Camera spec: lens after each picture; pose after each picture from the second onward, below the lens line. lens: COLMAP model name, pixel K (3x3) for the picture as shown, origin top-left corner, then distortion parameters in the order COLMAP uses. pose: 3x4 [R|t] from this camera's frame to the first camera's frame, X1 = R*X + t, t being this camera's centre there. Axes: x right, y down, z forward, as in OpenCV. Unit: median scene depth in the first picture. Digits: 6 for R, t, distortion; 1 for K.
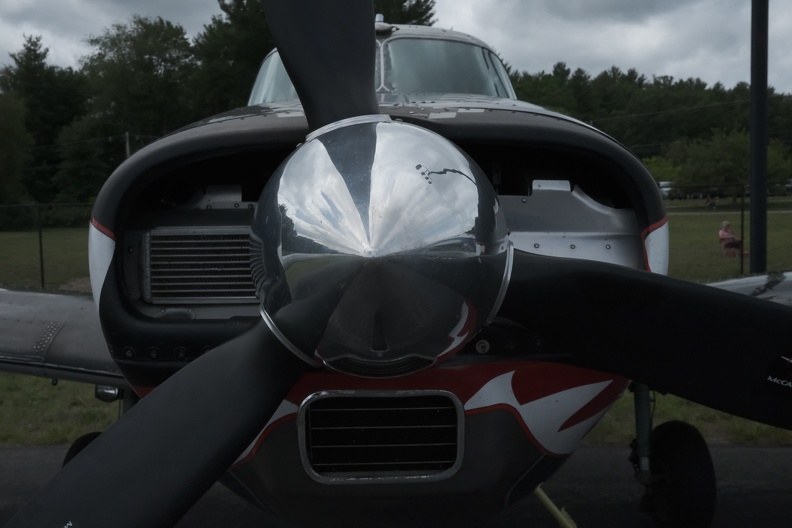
lens RADIAL K [[798.2, 0, 396.0], [0, 798.2, 264.0], [0, 0, 1]] dist [0.000508, -0.003123]
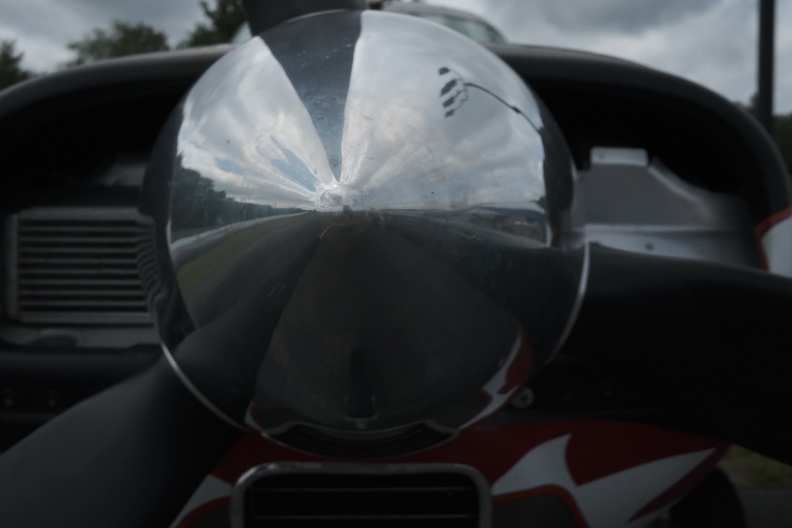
lens RADIAL K [[804.6, 0, 396.0], [0, 804.6, 264.0], [0, 0, 1]] dist [0.002705, 0.004818]
pose [[0.999681, 0.016407, 0.019199, -0.006634], [-0.015985, 0.999632, -0.021939, 0.011102], [-0.019552, 0.021625, 0.999575, 0.321450]]
